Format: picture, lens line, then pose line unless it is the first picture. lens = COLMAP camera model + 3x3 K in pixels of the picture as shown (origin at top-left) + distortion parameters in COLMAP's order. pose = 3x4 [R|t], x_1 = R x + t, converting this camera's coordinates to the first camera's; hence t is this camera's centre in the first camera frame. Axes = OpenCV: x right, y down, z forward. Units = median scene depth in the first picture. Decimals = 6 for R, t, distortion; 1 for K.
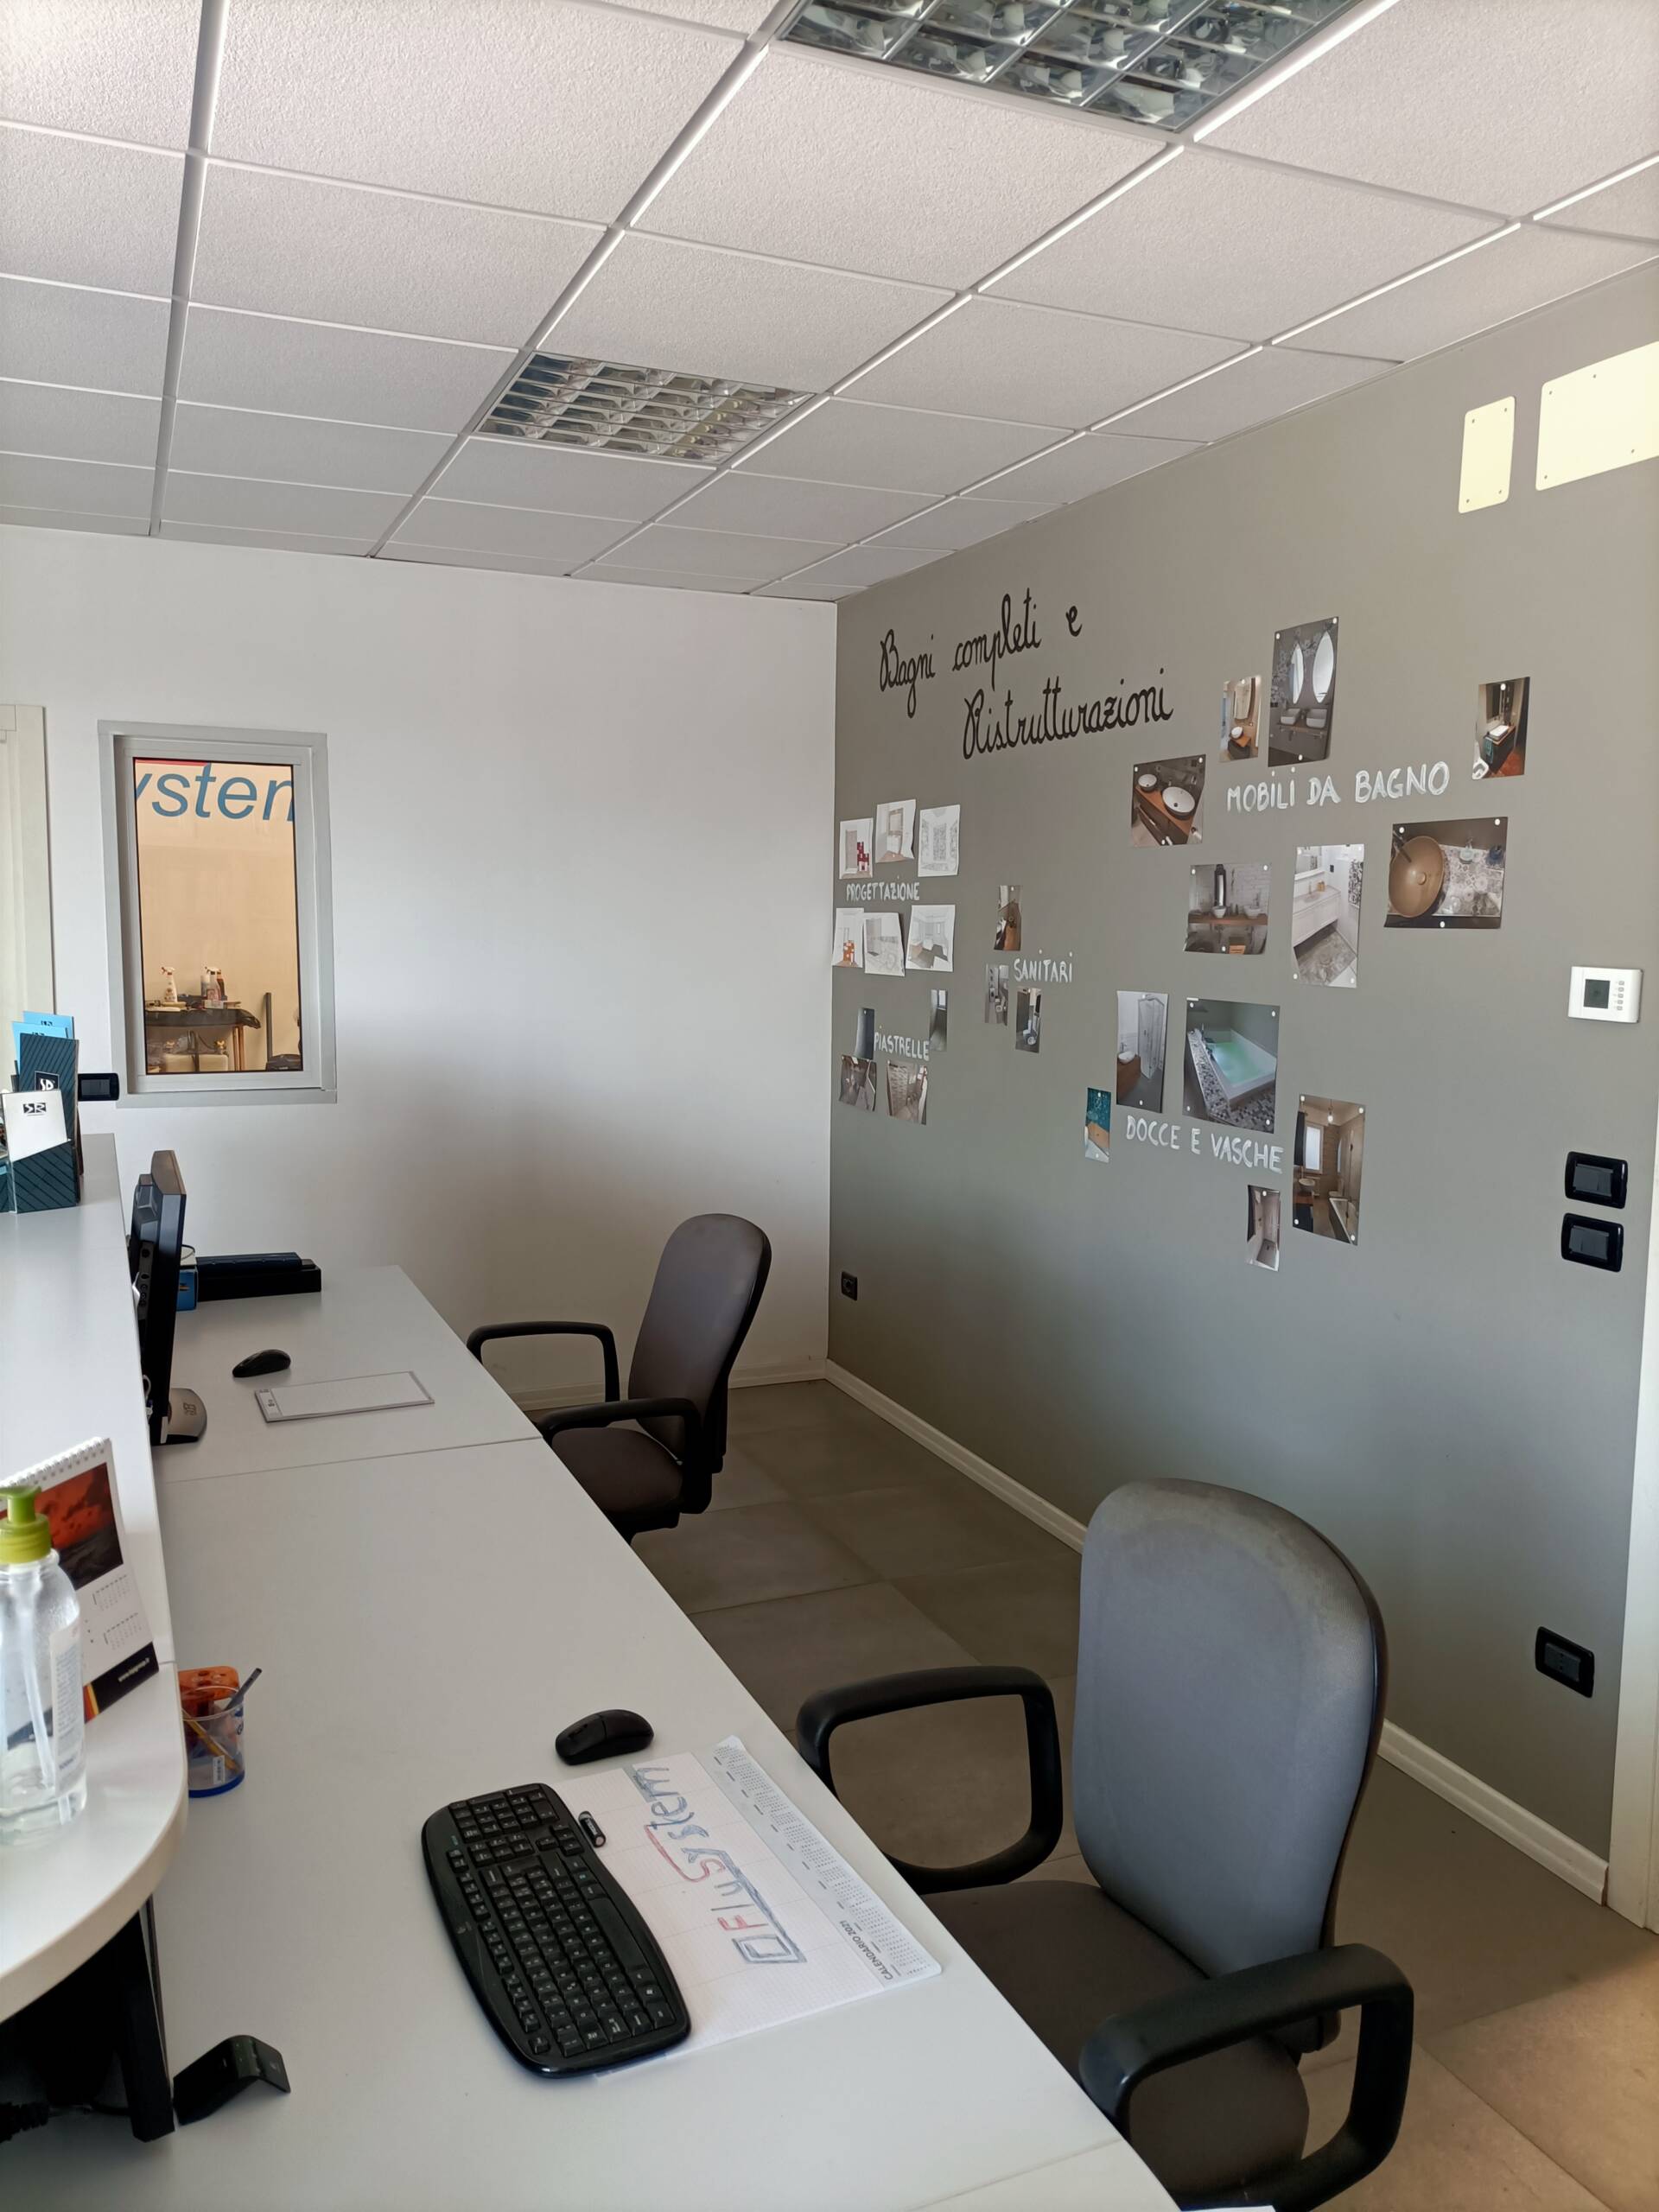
lens RADIAL K [[1648.7, 0, 821.5], [0, 1648.7, 1104.4], [0, 0, 1]] dist [0.044207, -0.051034]
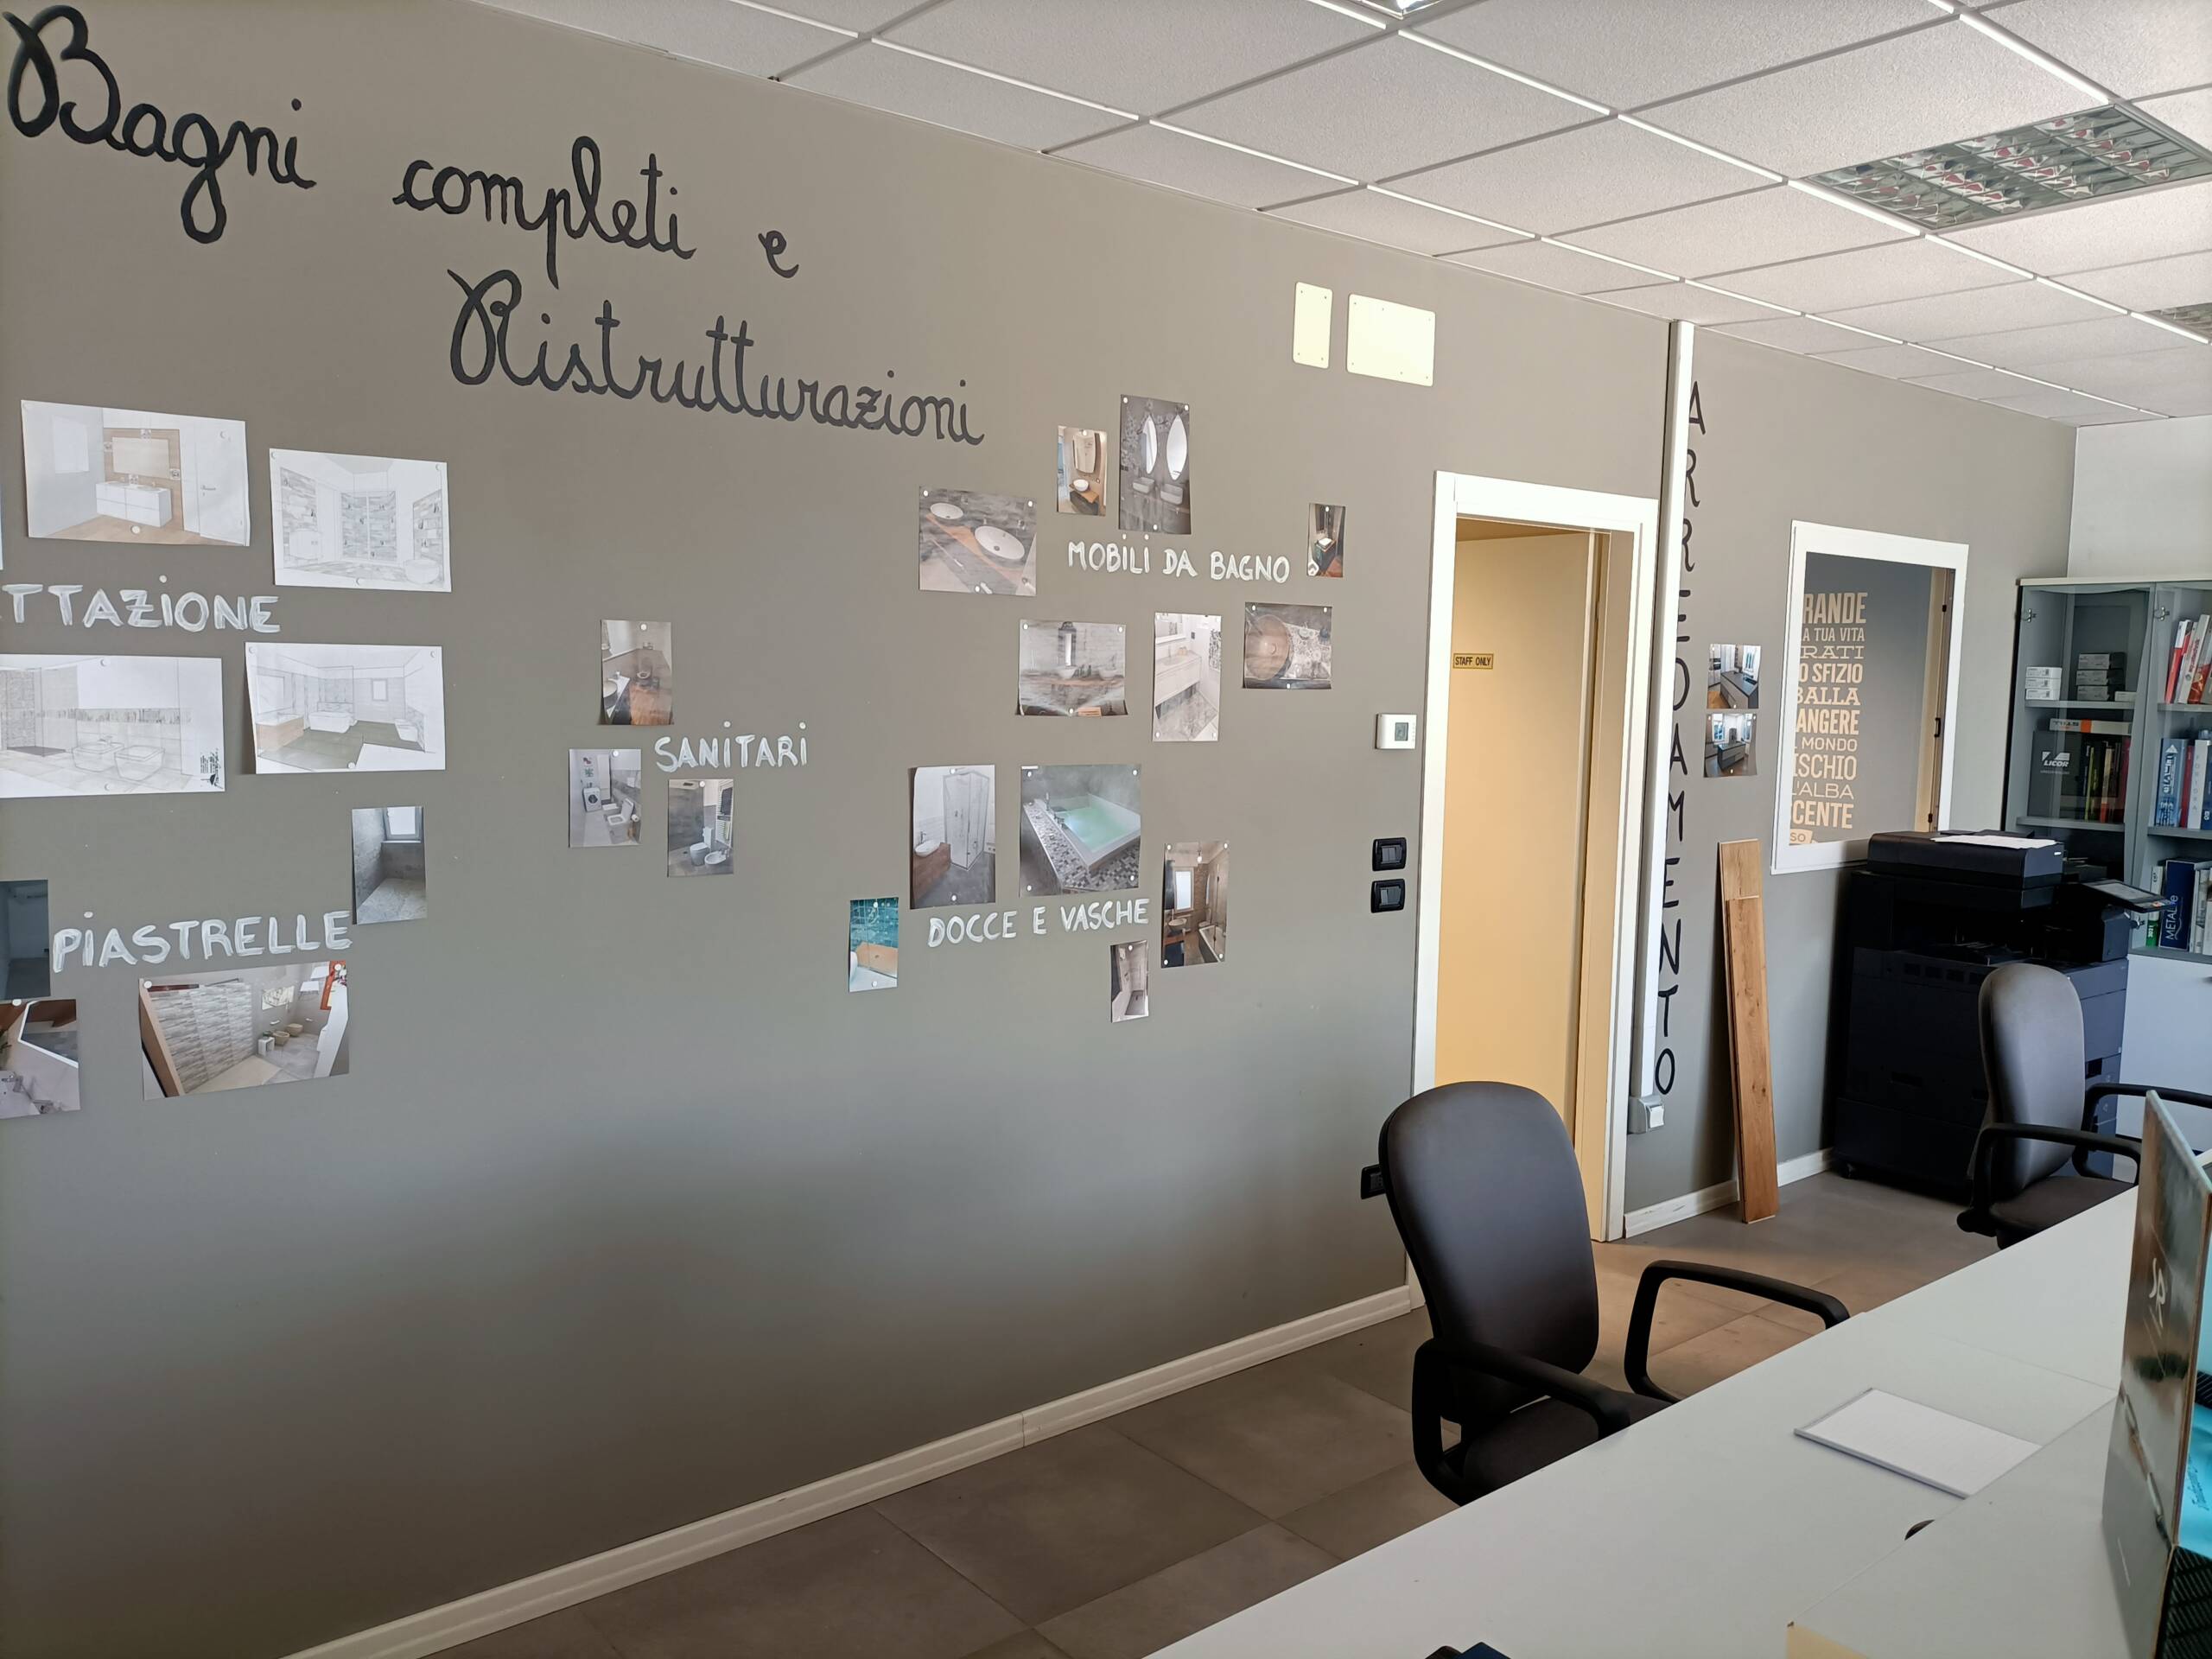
lens RADIAL K [[1648.7, 0, 1105.4], [0, 1648.7, 852.5], [0, 0, 1]] dist [0.044207, -0.051034]
pose [[-0.282601, -0.124719, 0.951095, -0.676861], [0.083598, 0.984537, 0.153944, -0.159203], [-0.955588, 0.123014, -0.267805, 1.251700]]
